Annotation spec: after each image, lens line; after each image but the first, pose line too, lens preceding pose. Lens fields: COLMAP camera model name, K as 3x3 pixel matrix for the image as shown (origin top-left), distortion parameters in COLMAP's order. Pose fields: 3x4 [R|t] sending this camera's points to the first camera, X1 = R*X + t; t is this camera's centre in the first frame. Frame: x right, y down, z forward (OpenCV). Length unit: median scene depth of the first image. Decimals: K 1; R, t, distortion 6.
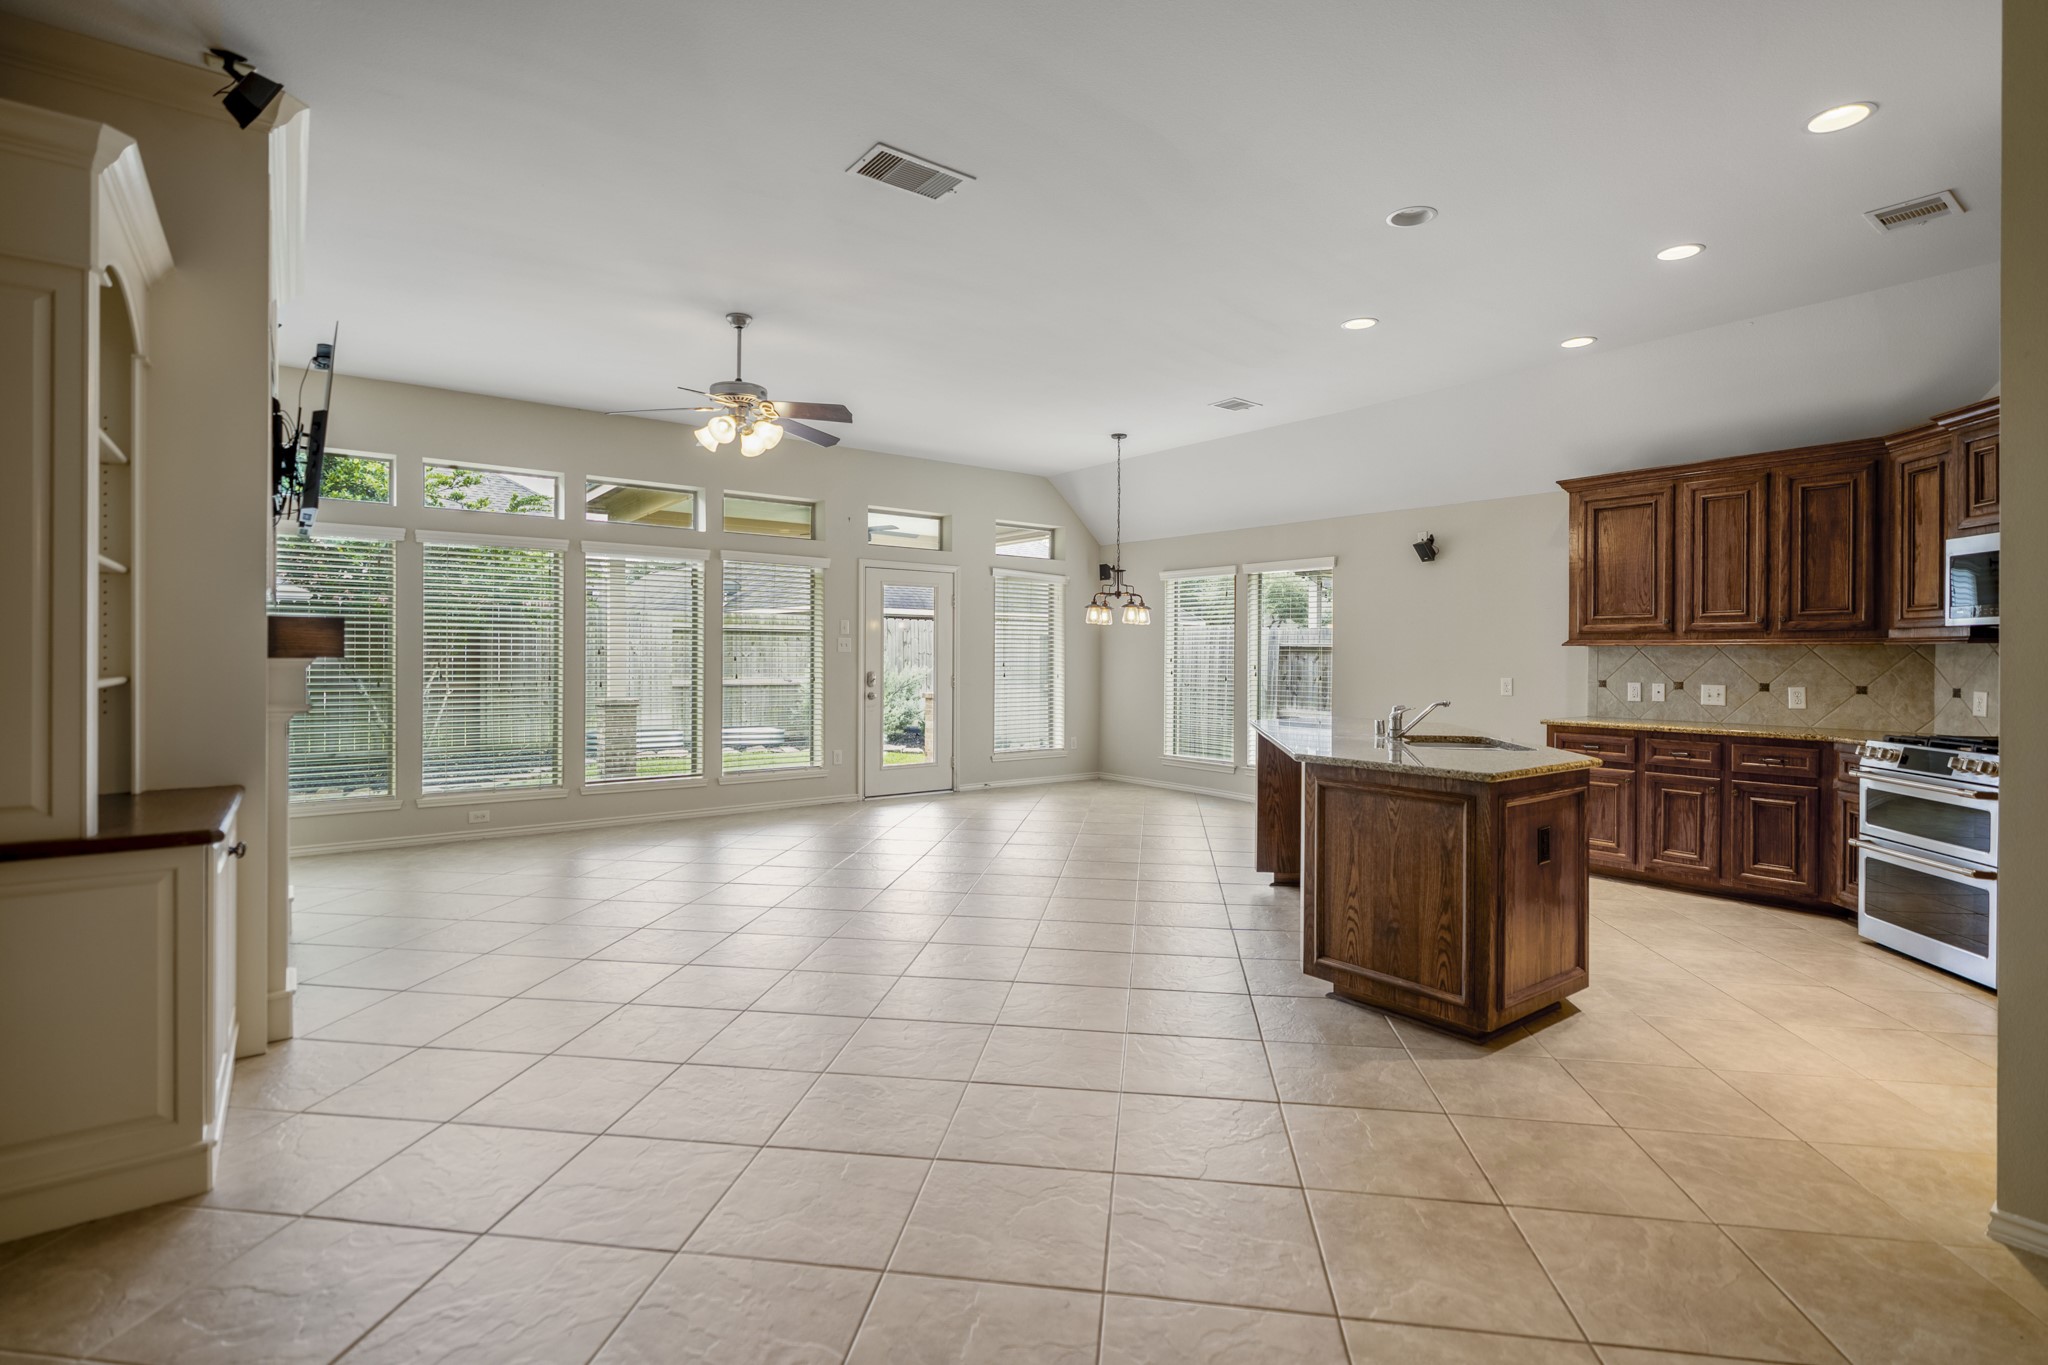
lens RADIAL K [[969.6, 0, 1013.3], [0, 969.6, 670.2], [0, 0, 1]] dist [-0.002112, 0.000578]
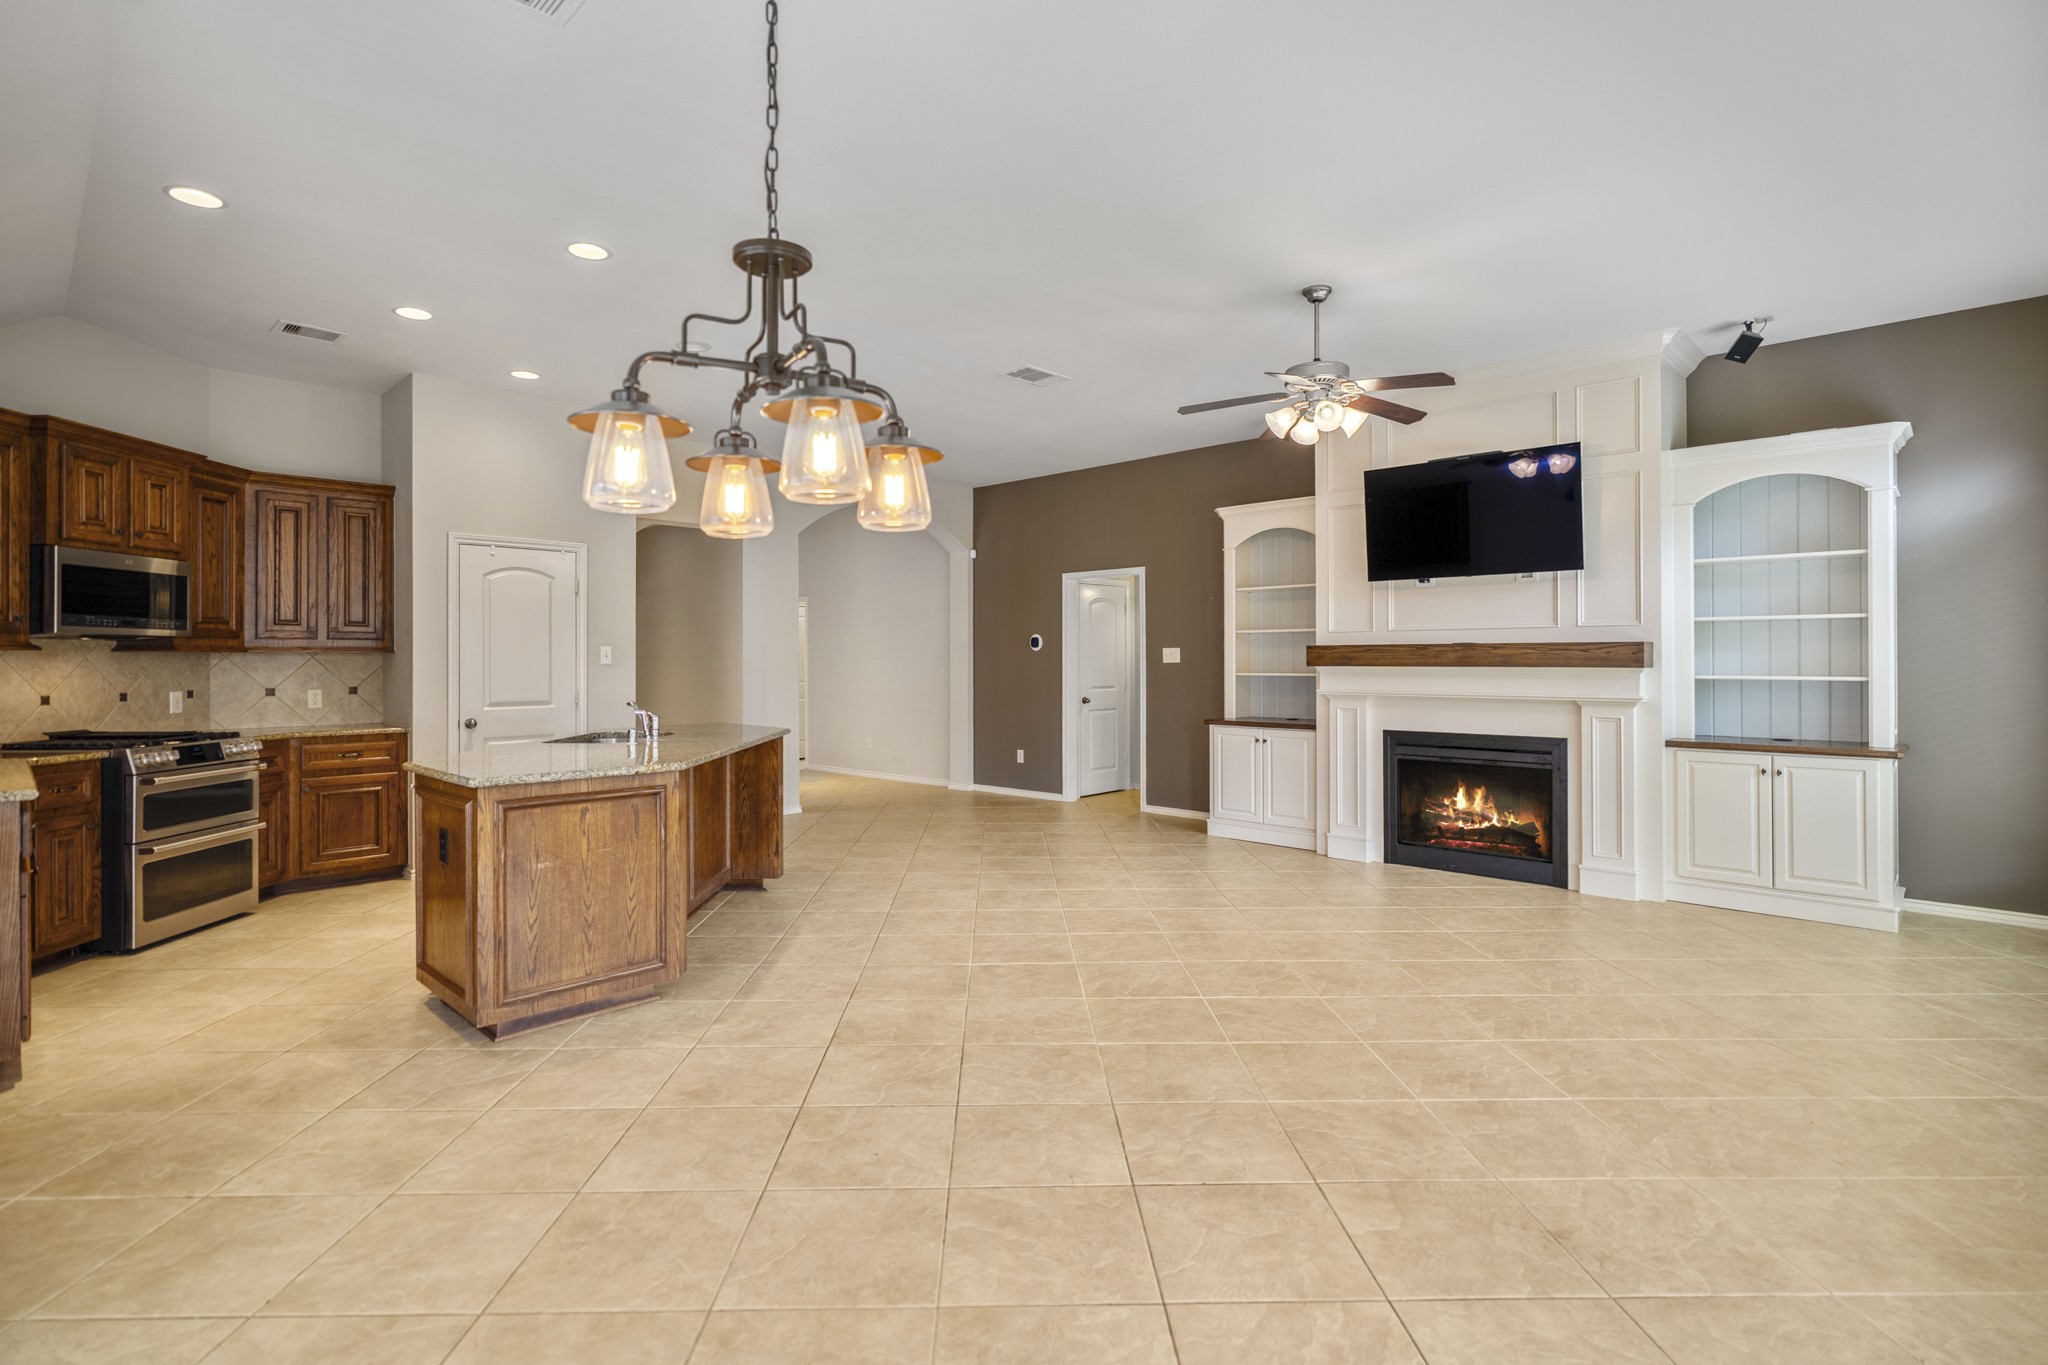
lens RADIAL K [[969.6, 0, 1011.0], [0, 969.6, 669.7], [0, 0, 1]] dist [-0.002112, 0.000578]
pose [[-0.986273, -0.001753, -0.165112, 0.134431], [-0.005671, 0.999713, 0.023262, -0.029434], [0.165024, 0.023879, -0.986000, 1.725993]]
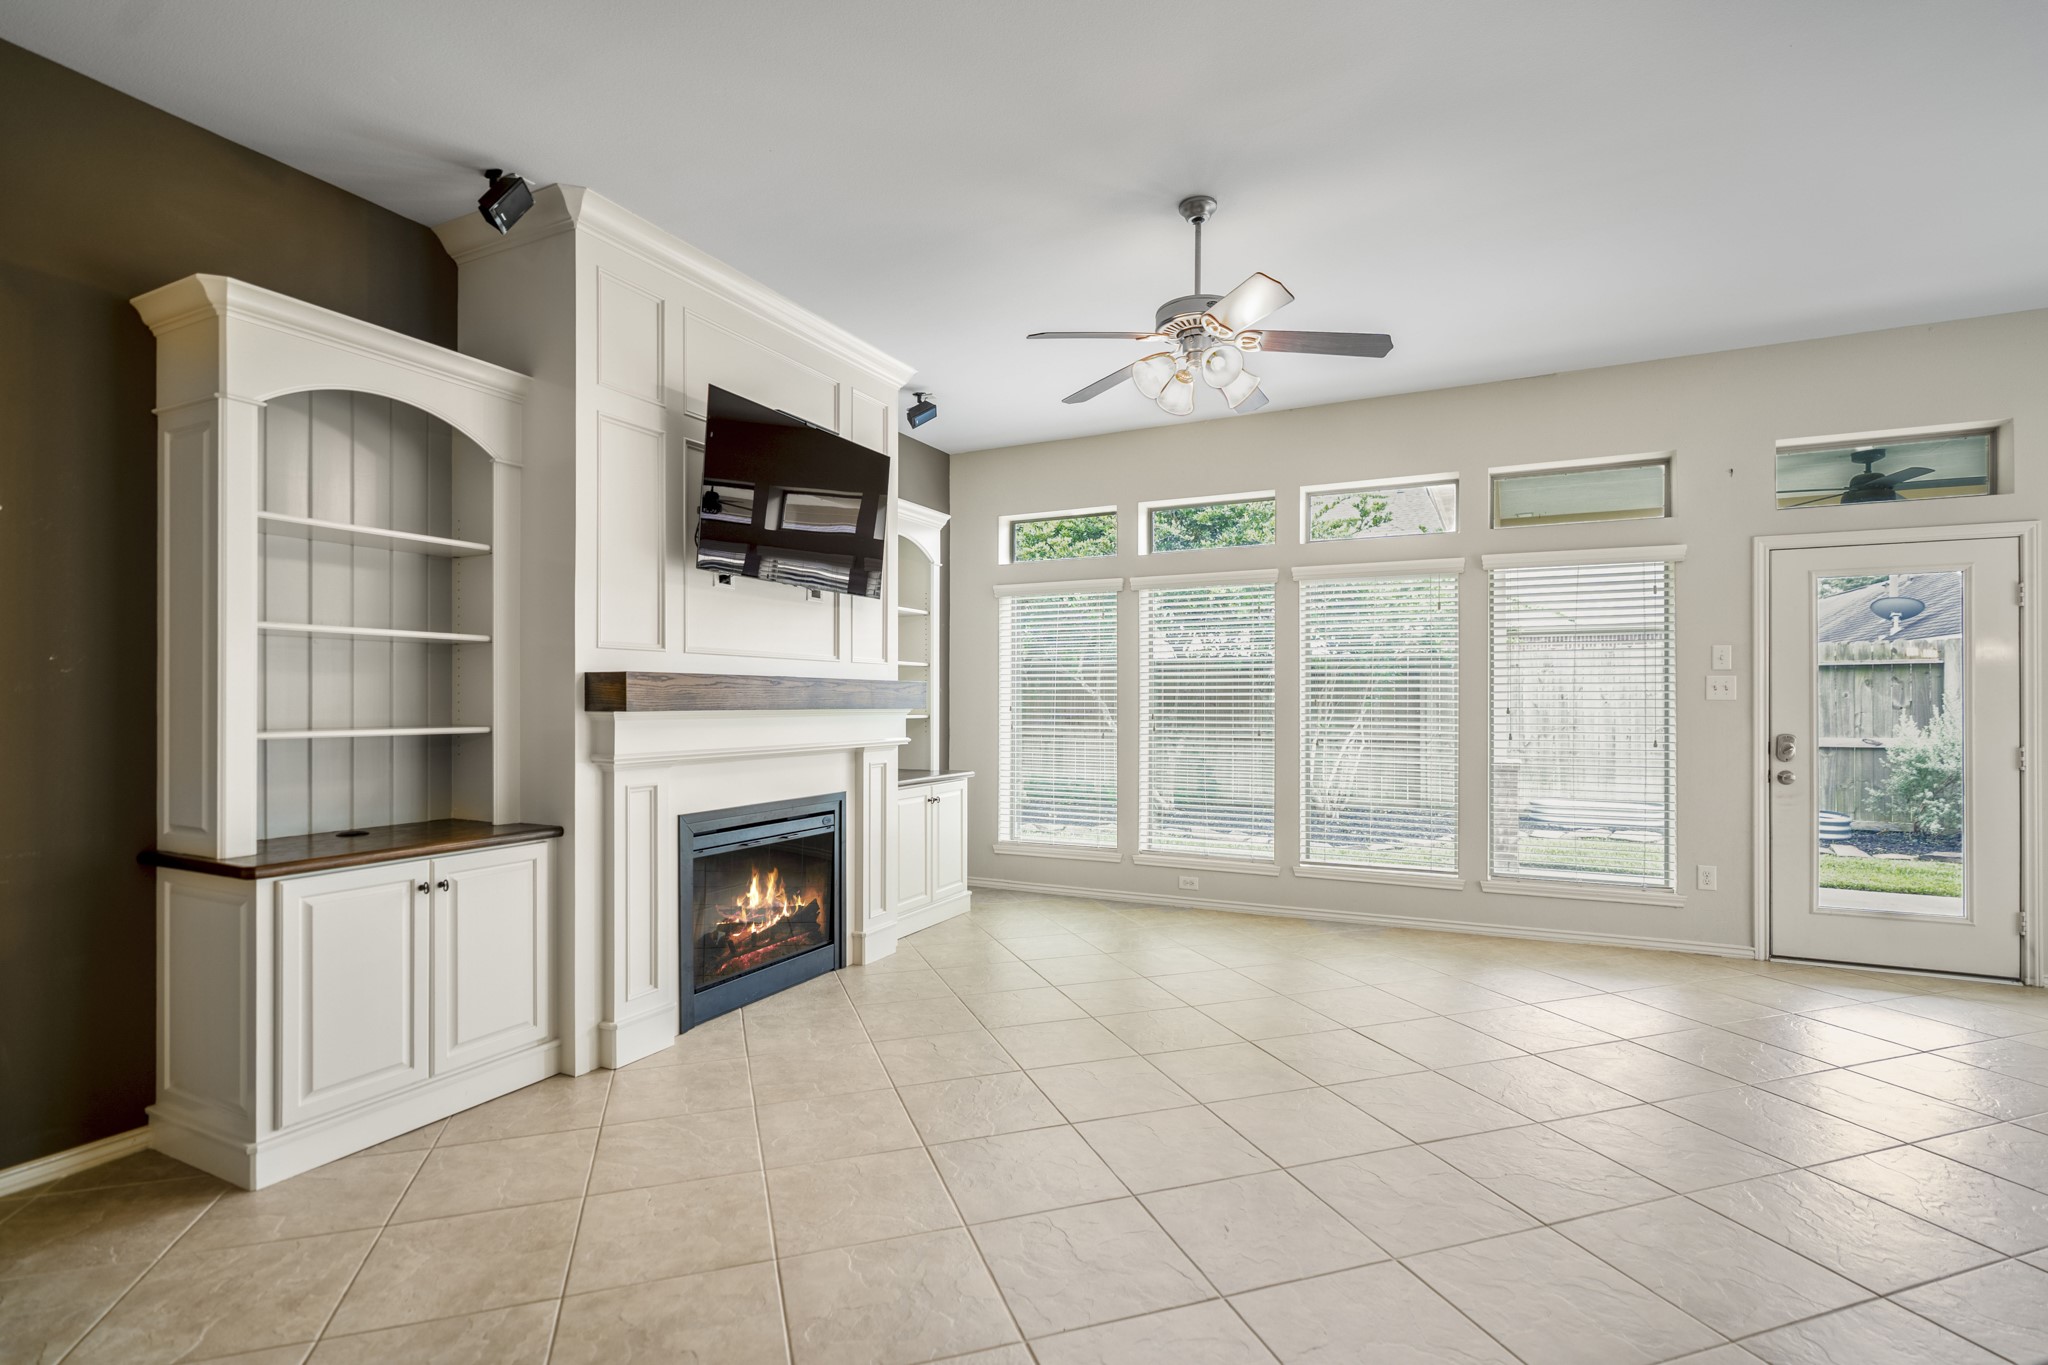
lens RADIAL K [[969.6, 0, 1018.0], [0, 969.6, 701.9], [0, 0, 1]] dist [-0.002112, 0.000578]
pose [[0.449261, -0.003999, -0.893392, 0.244828], [-0.011501, 0.999881, -0.010259, -0.010212], [0.893327, 0.014884, 0.449162, 0.554869]]
